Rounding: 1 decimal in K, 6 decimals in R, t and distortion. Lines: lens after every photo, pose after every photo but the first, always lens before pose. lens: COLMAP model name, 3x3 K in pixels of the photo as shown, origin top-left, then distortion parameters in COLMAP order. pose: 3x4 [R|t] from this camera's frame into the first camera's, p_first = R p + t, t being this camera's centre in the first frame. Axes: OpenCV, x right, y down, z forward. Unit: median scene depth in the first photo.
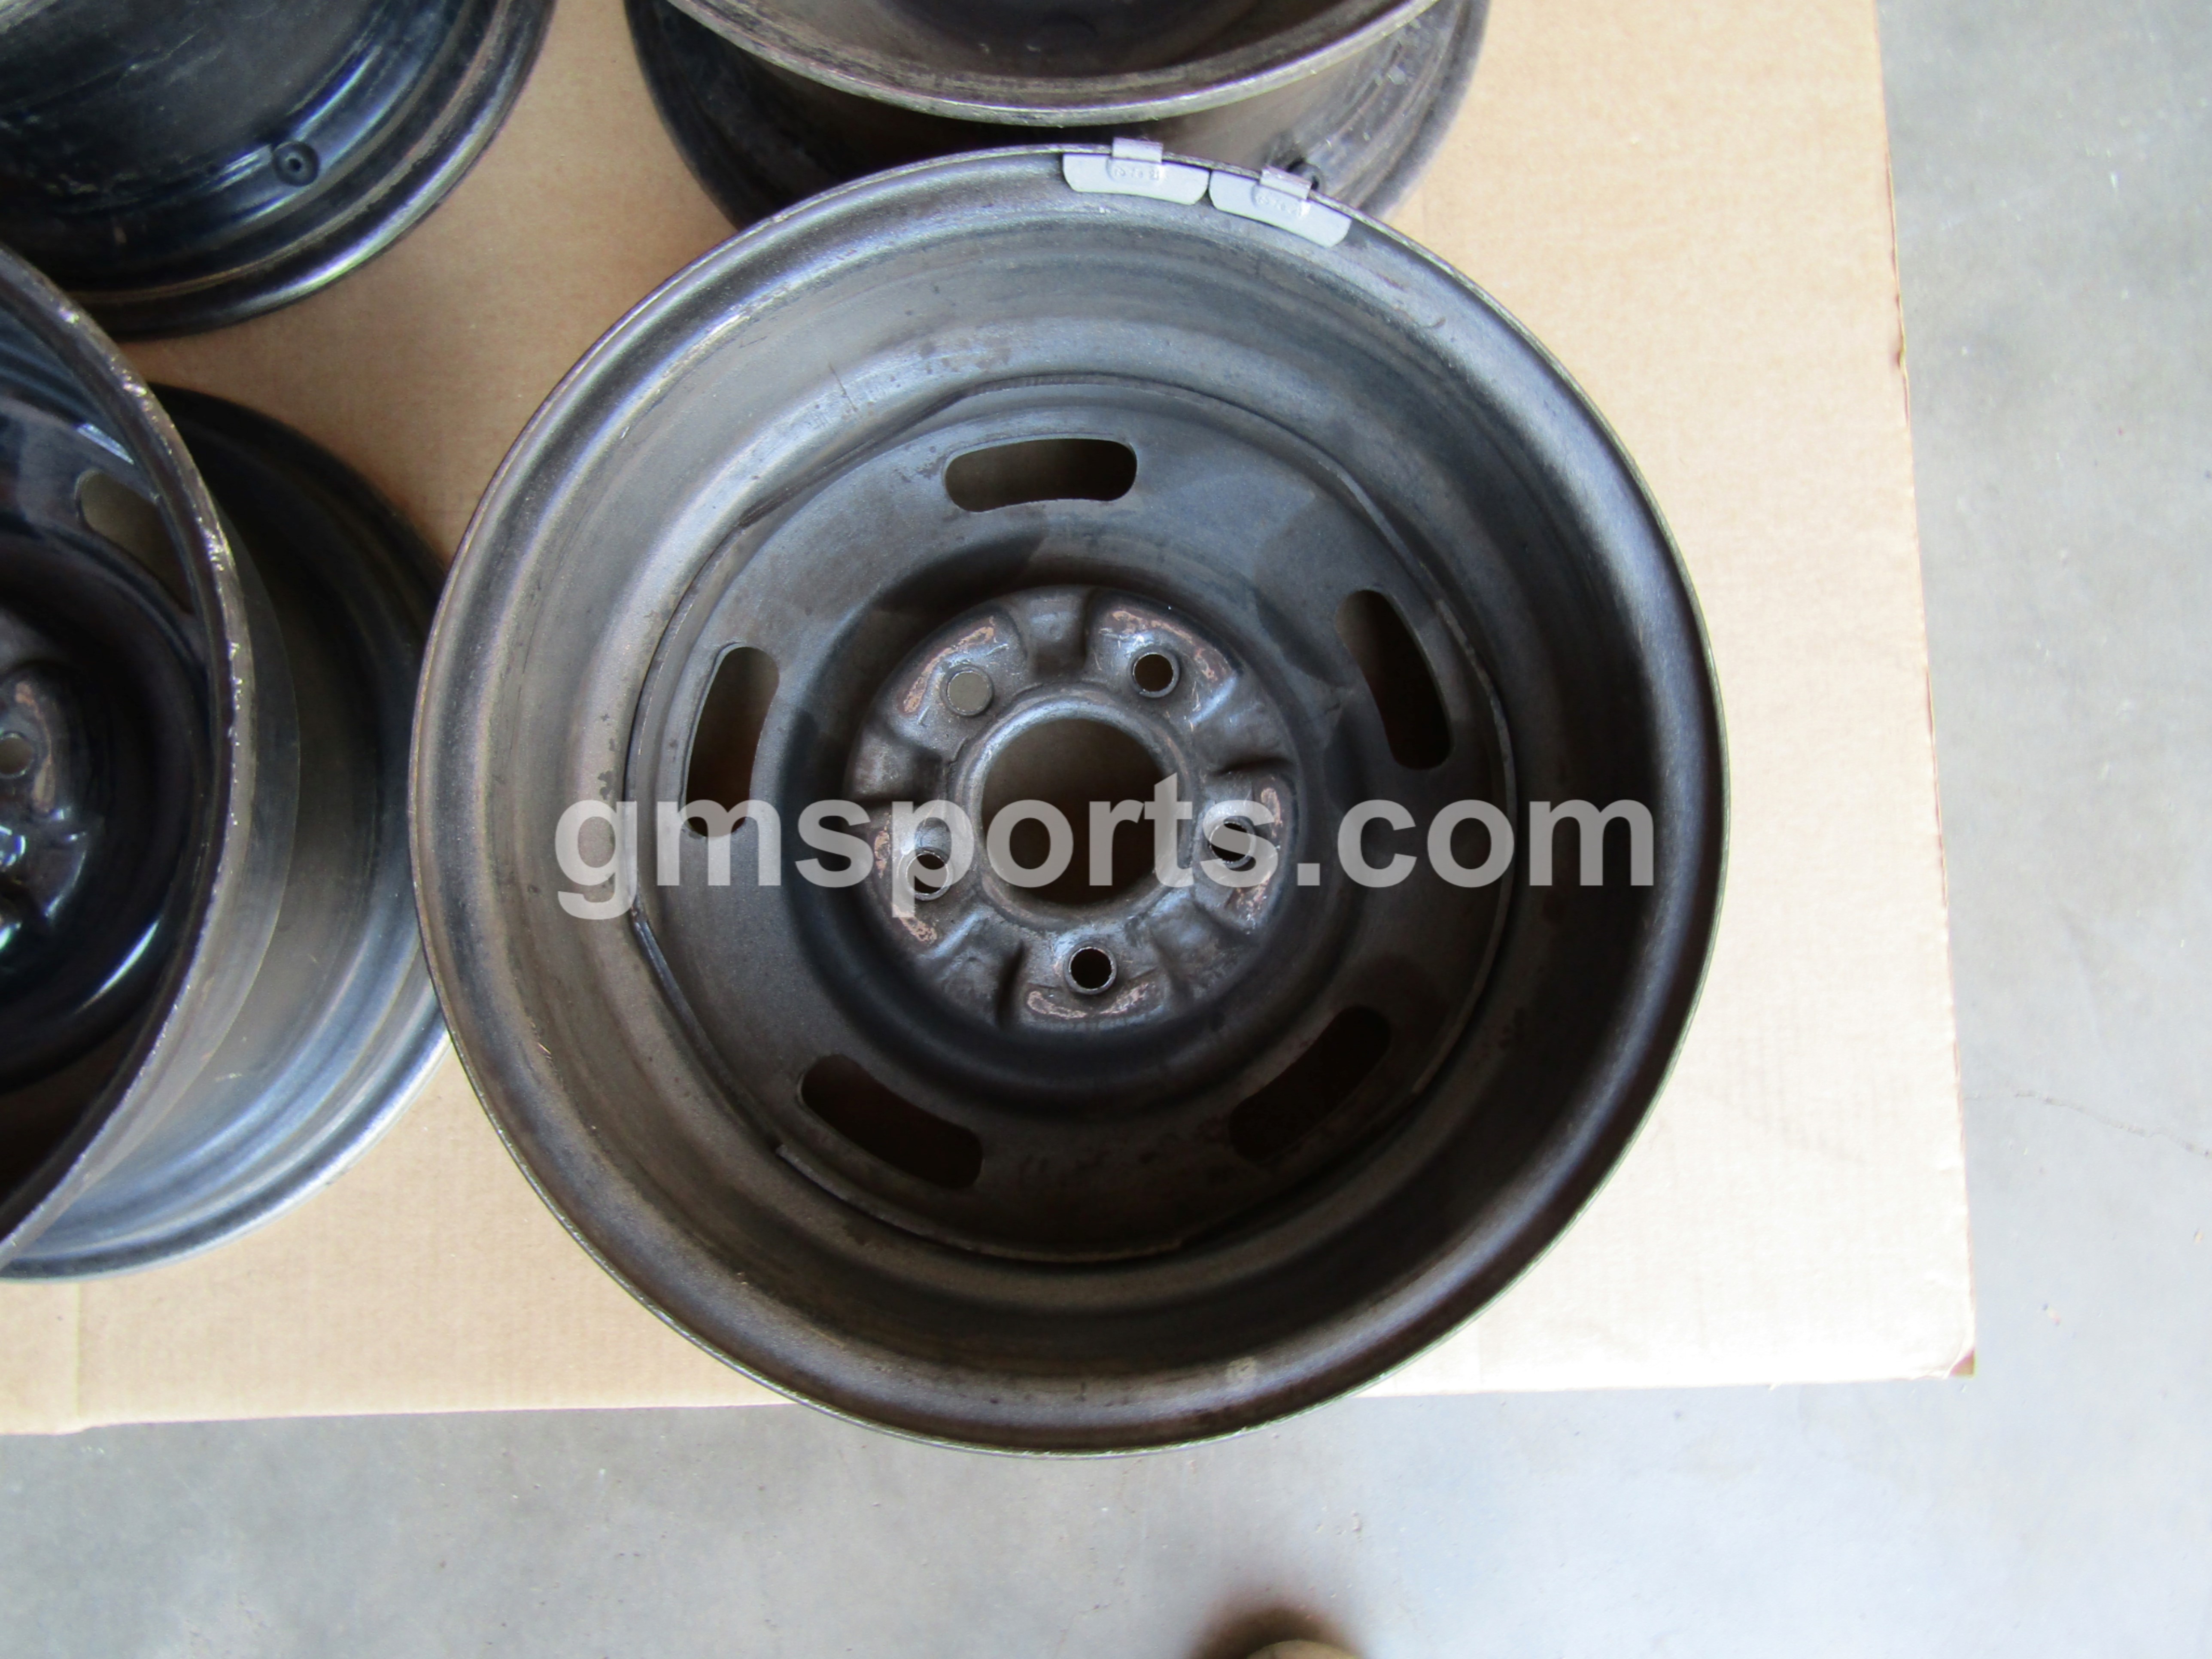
lens RADIAL K [[1610.4, 0, 1106.0], [0, 1610.4, 829.5], [0, 0, 1]] dist [-0.009221, -0.003182]
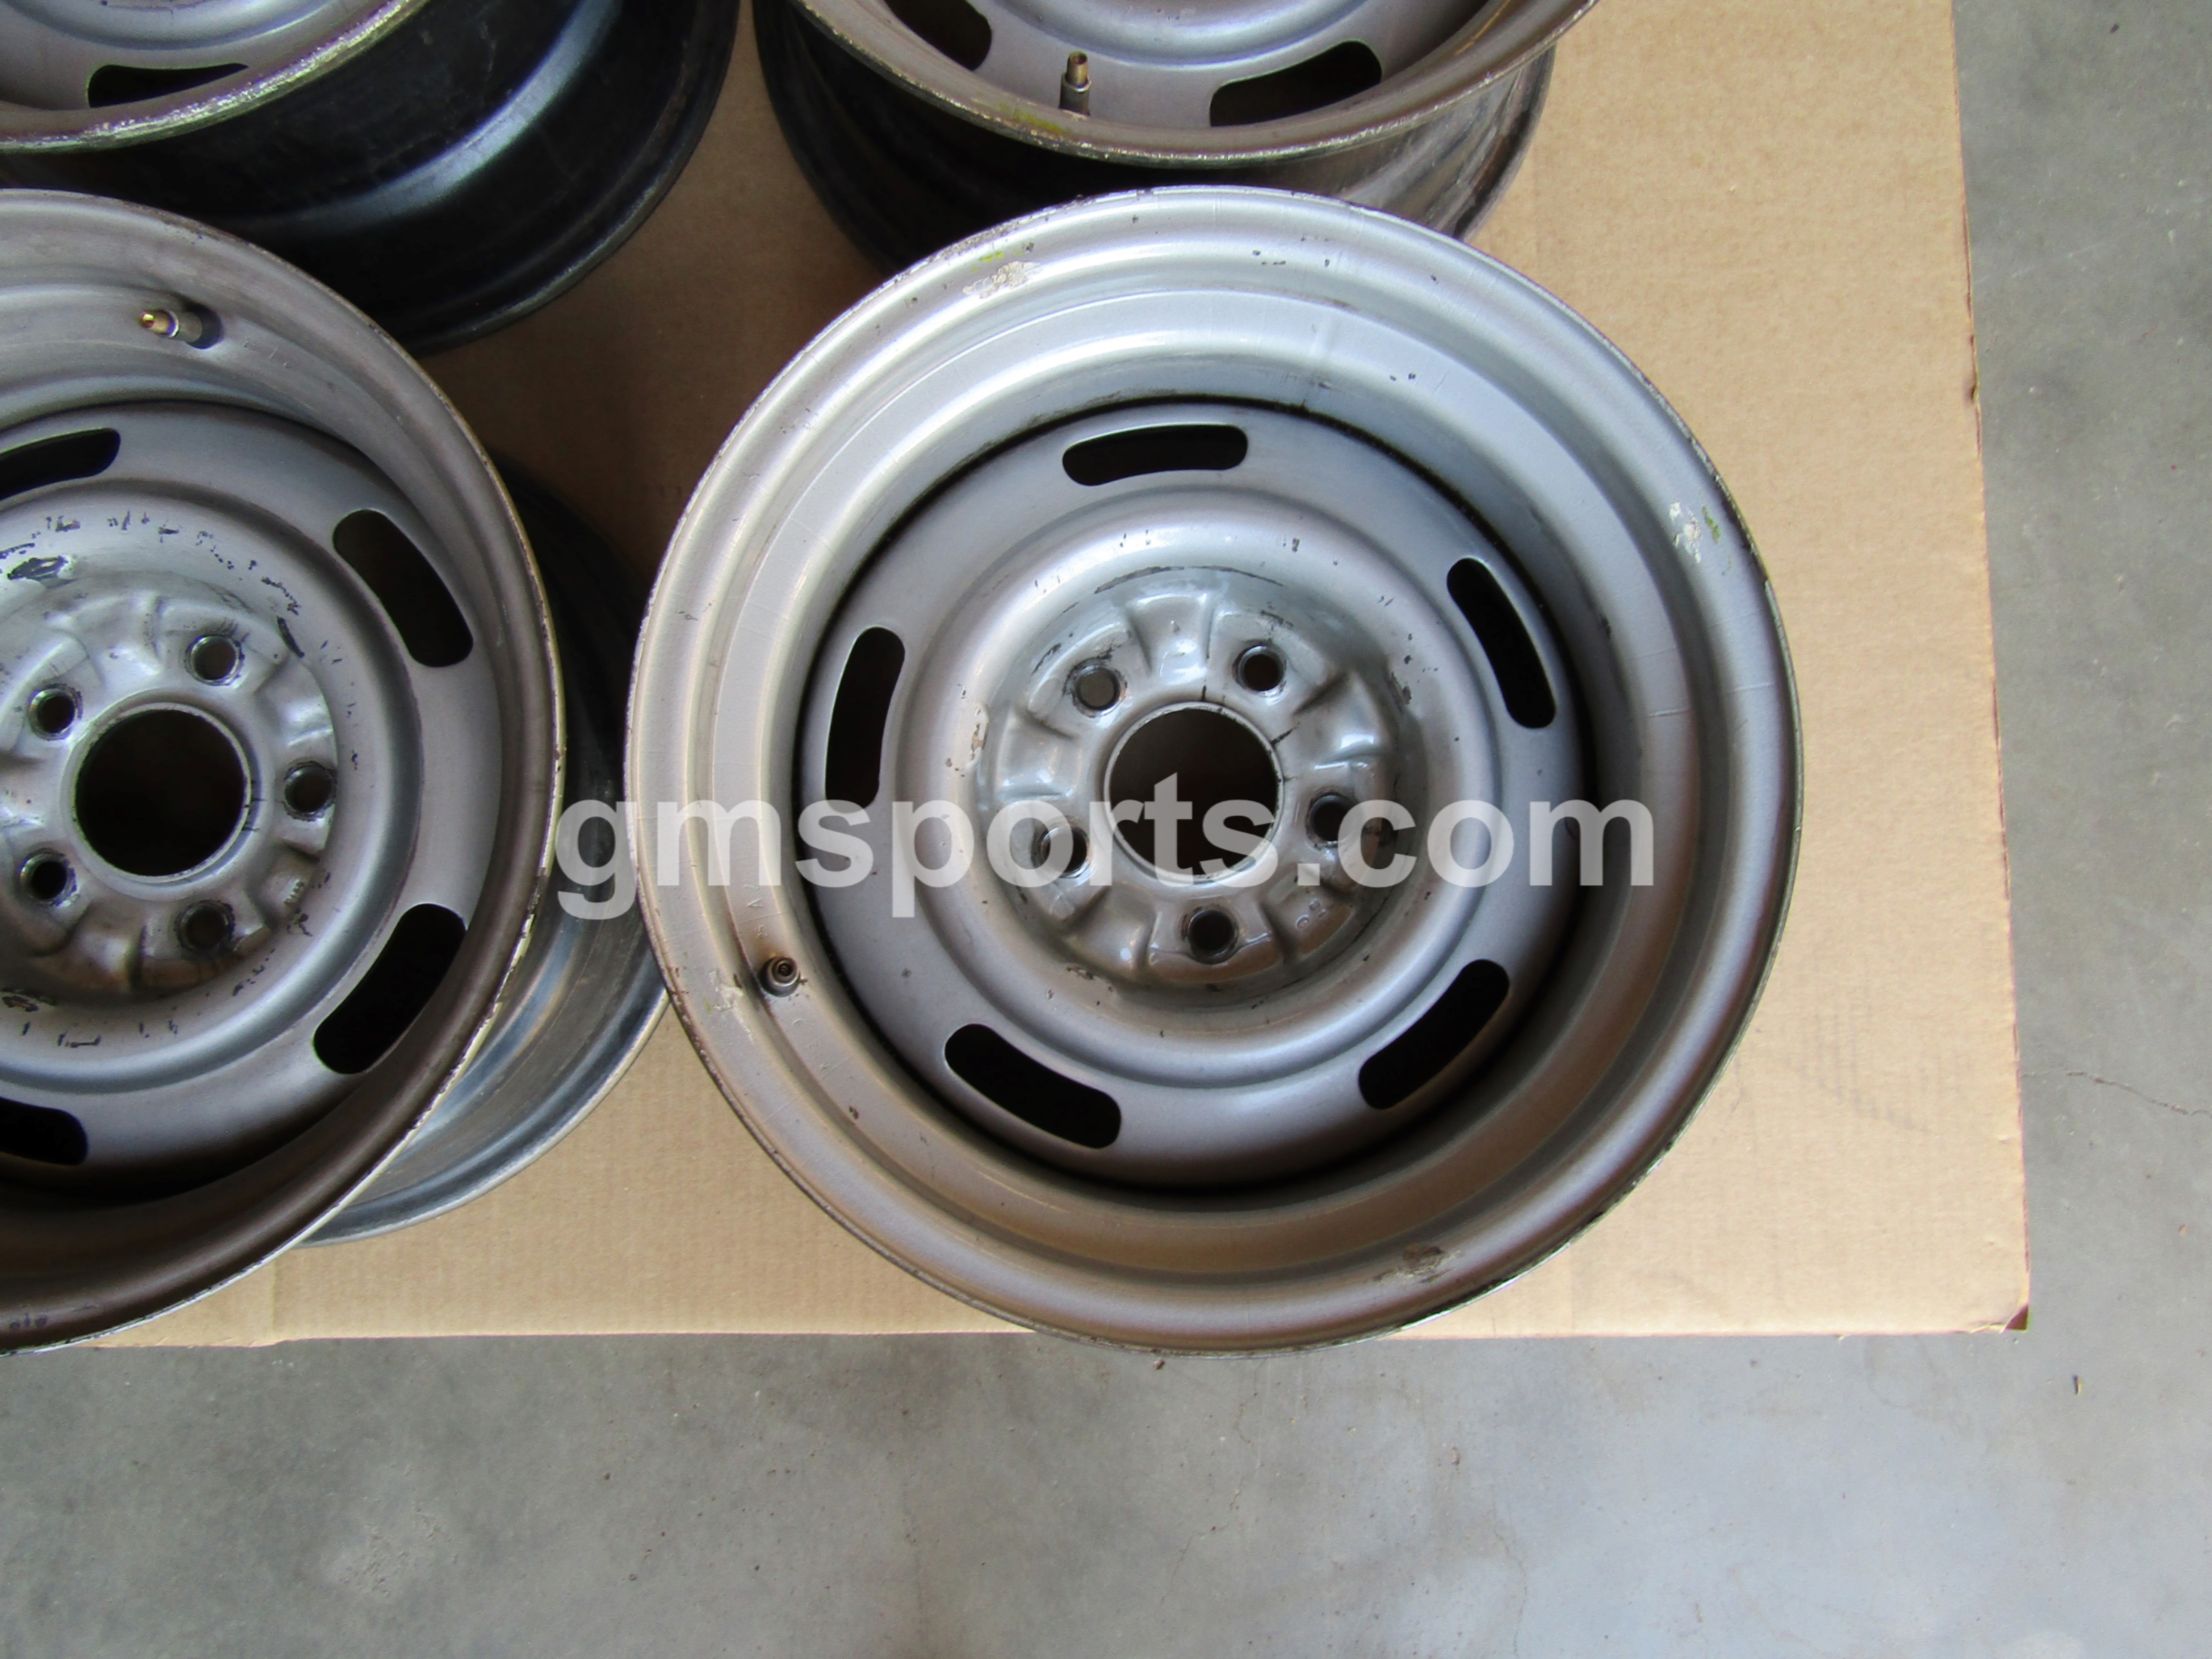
lens RADIAL K [[1610.4, 0, 1106.0], [0, 1610.4, 829.5], [0, 0, 1]] dist [-0.009221, -0.003182]
pose [[0.999698, 0.024021, 0.005238, -0.094557], [-0.023967, 0.999662, -0.010047, 0.026802], [-0.005478, 0.009918, 0.999936, -0.083192]]
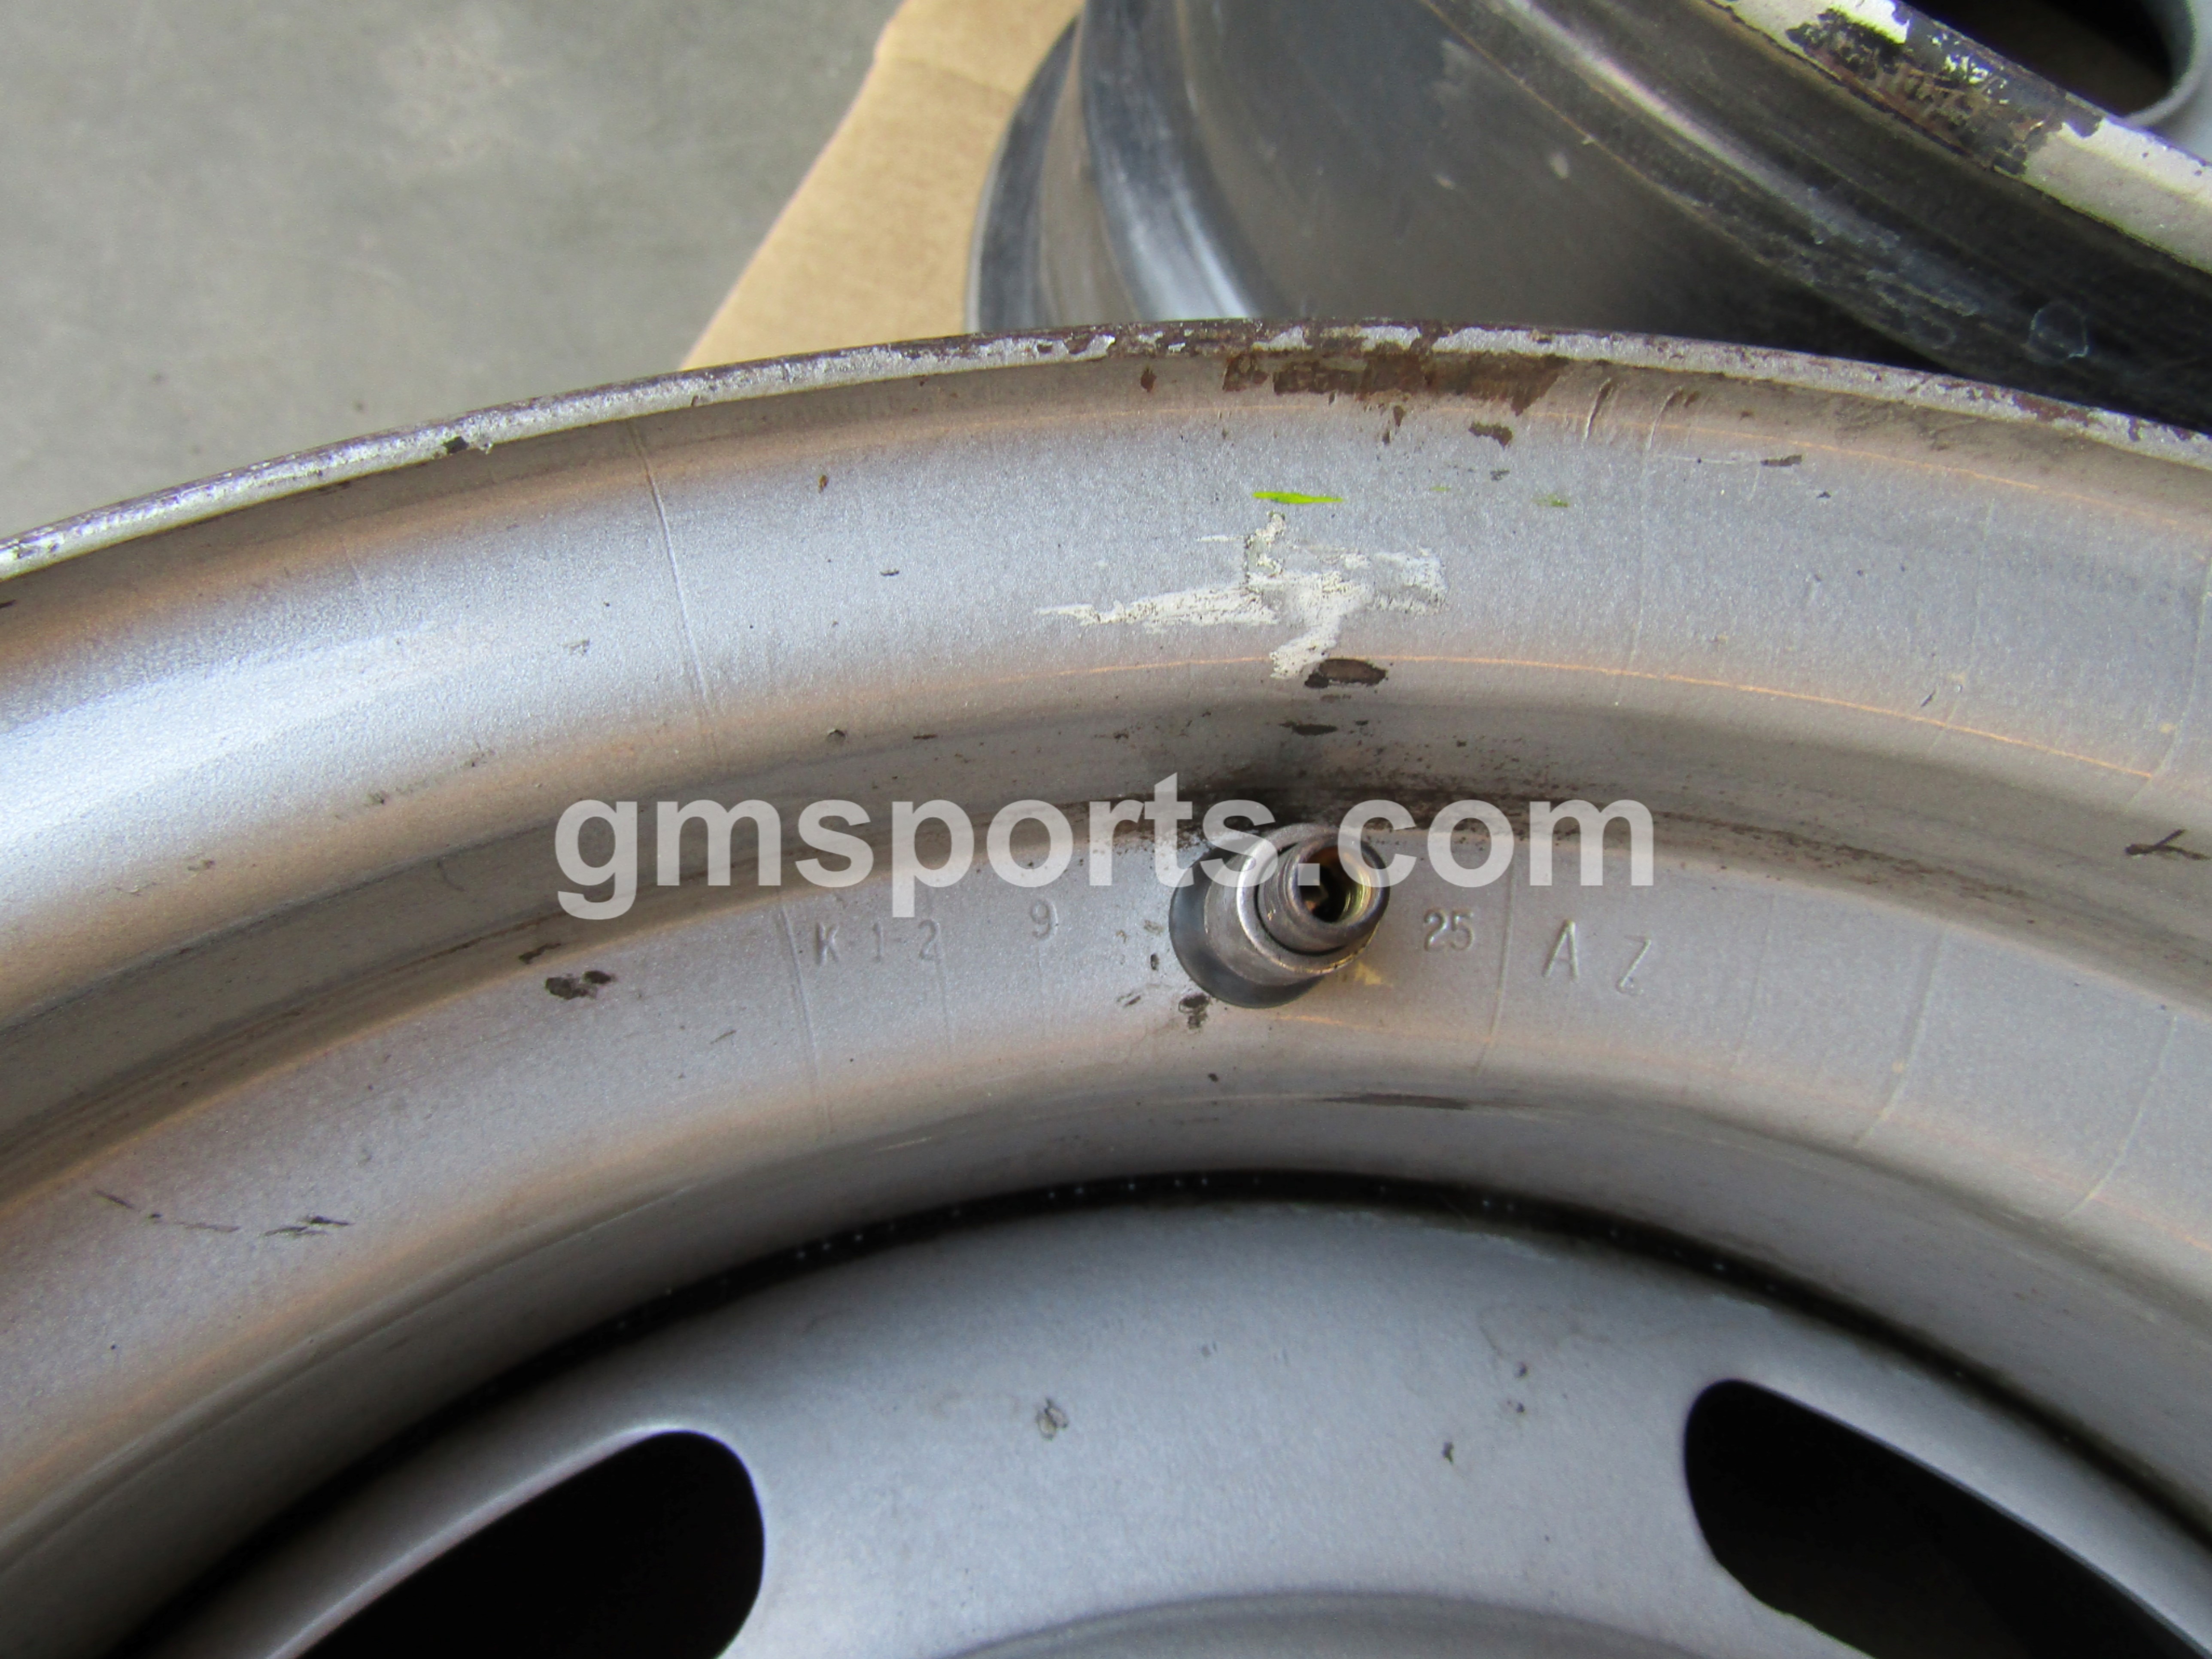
lens RADIAL K [[1610.4, 0, 1106.0], [0, 1610.4, 829.5], [0, 0, 1]] dist [-0.009221, -0.003182]
pose [[-0.396275, 0.833190, -0.385695, -0.180780], [-0.917948, -0.367943, 0.148287, 0.088155], [-0.018362, 0.412810, 0.910632, 0.545568]]
